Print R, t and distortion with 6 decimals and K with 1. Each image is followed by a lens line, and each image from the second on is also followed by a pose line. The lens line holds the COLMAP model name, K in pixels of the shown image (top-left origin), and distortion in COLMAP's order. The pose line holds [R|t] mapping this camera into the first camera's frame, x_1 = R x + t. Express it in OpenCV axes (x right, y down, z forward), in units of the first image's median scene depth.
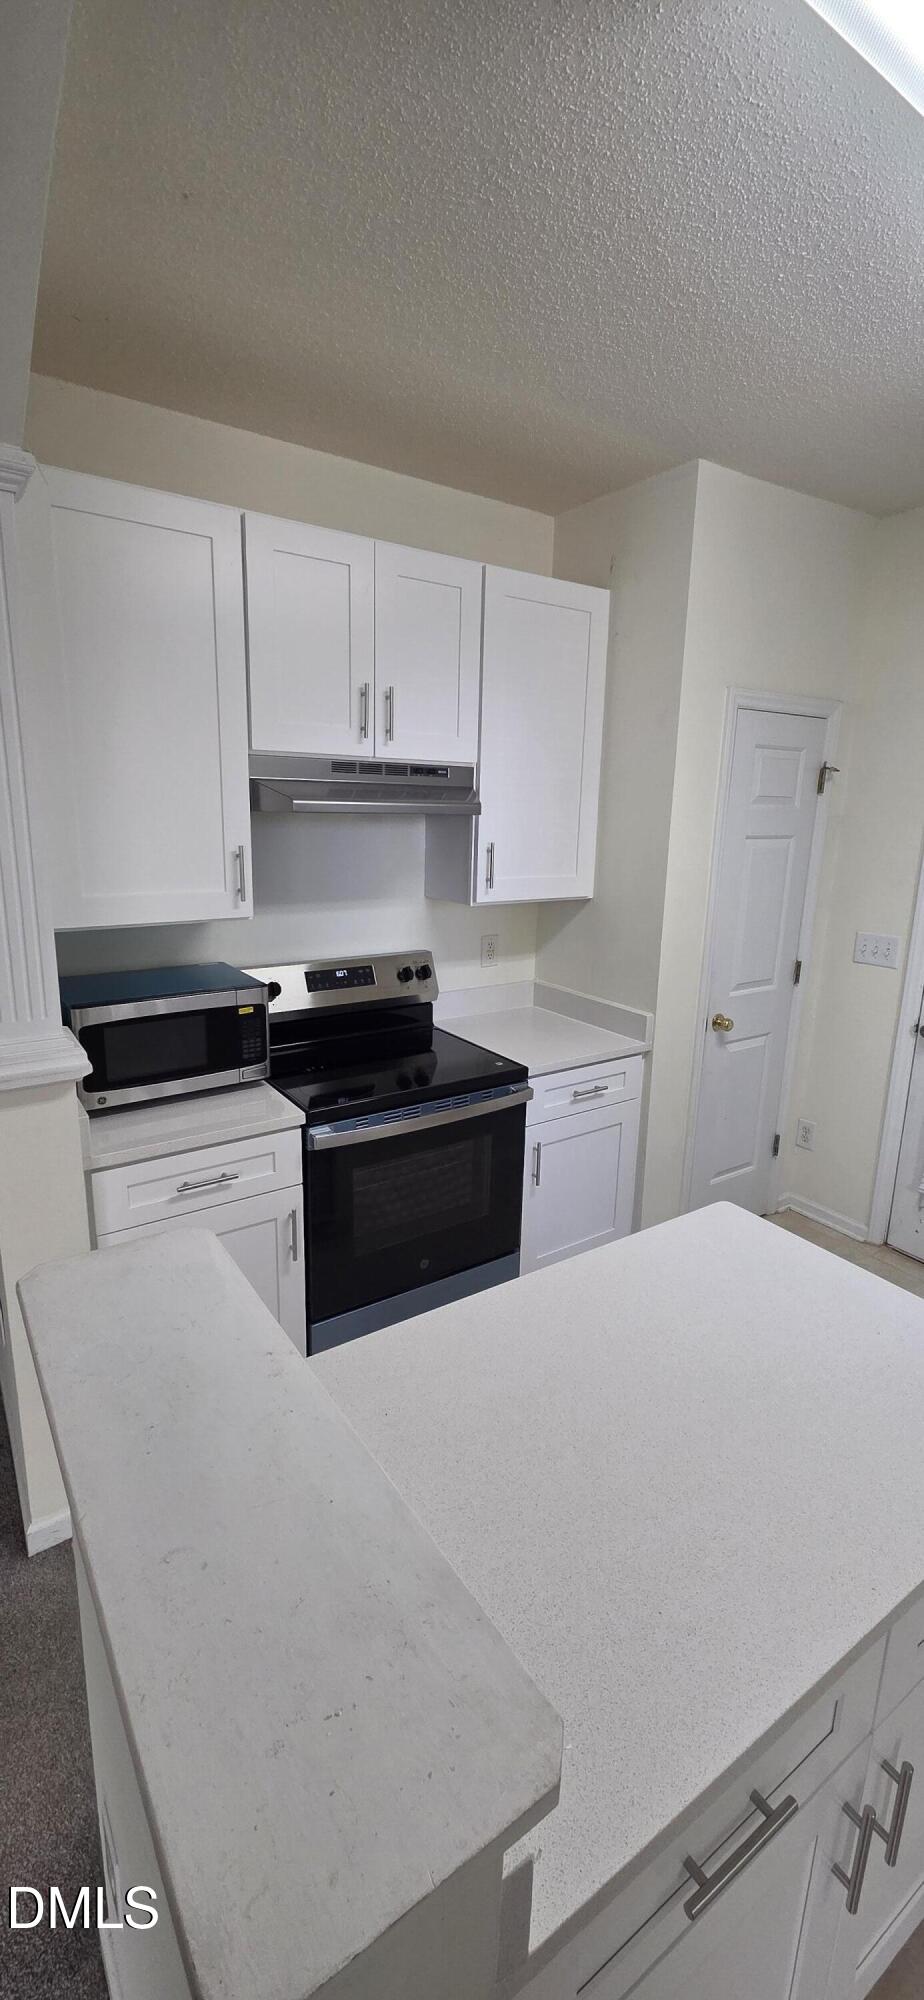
lens RADIAL K [[830.1, 0, 462.0], [0, 830.1, 1000.0], [0, 0, 1]] dist [0.013169, 0.000146]
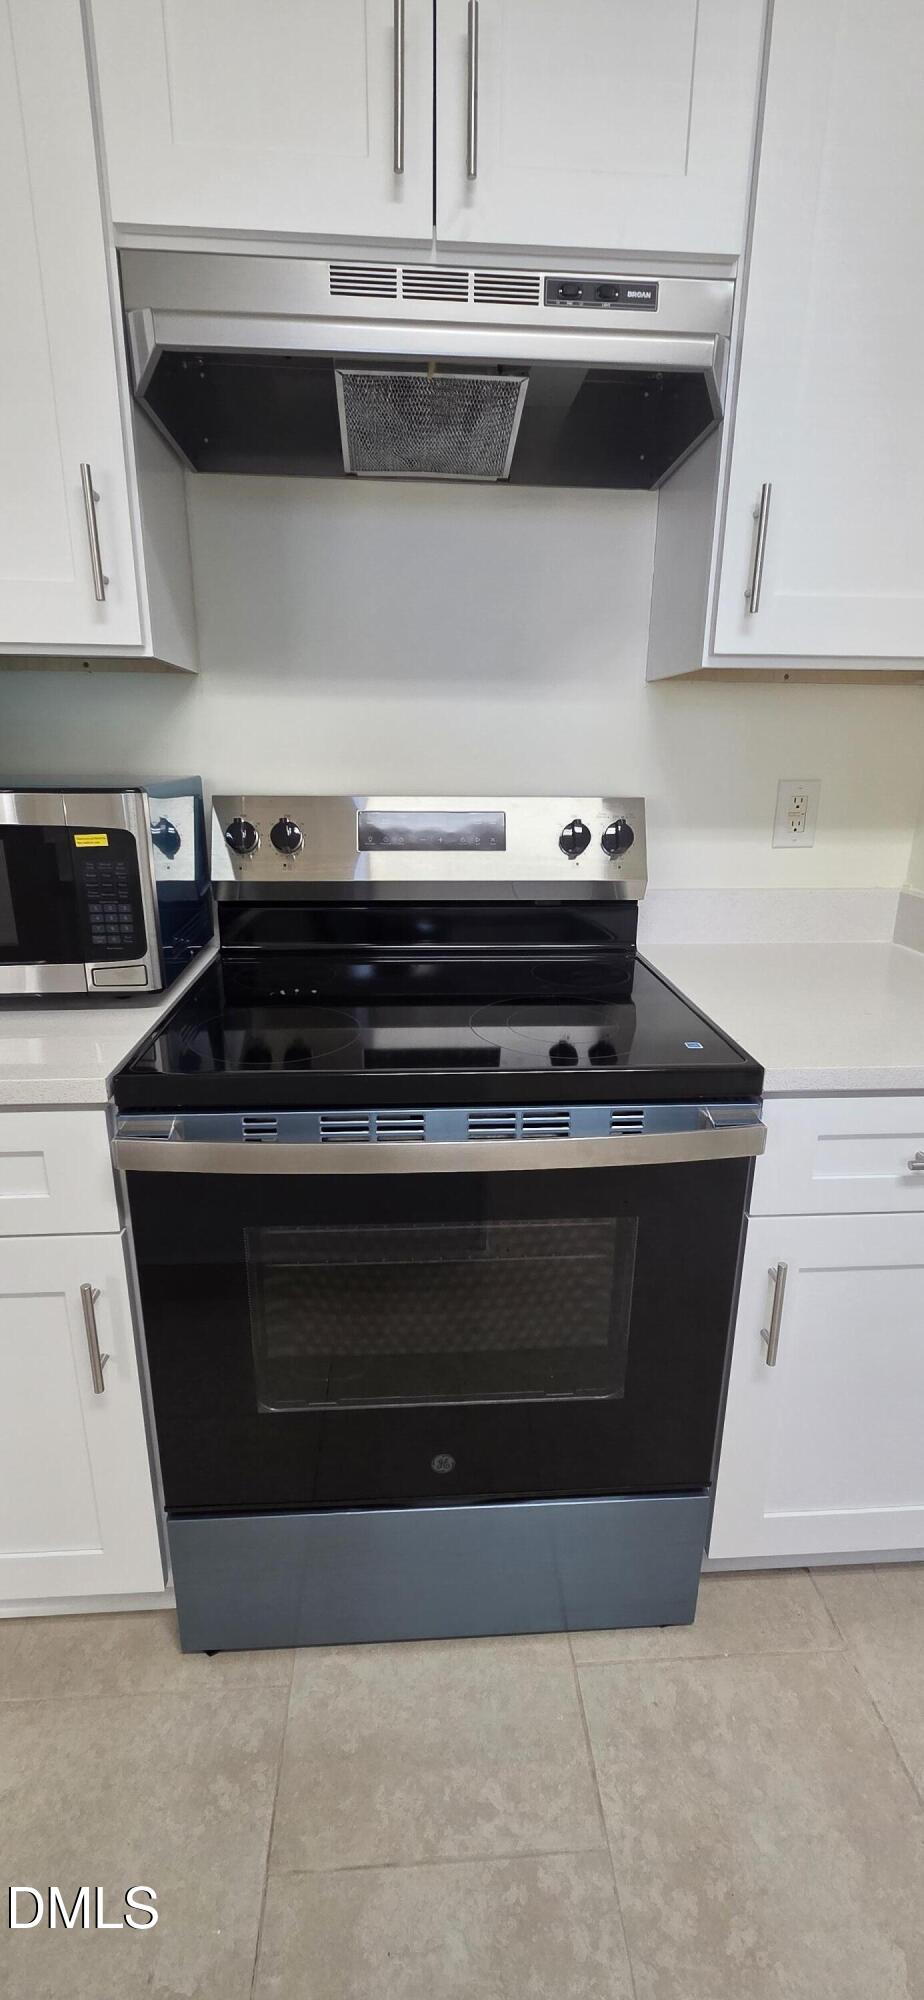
lens RADIAL K [[830.1, 0, 462.0], [0, 830.1, 1000.0], [0, 0, 1]] dist [0.013169, 0.000146]
pose [[0.857312, 0.135337, -0.496690, 0.141699], [-0.111752, 0.990743, 0.077067, 0.035822], [0.502522, -0.010565, 0.864500, 0.590379]]
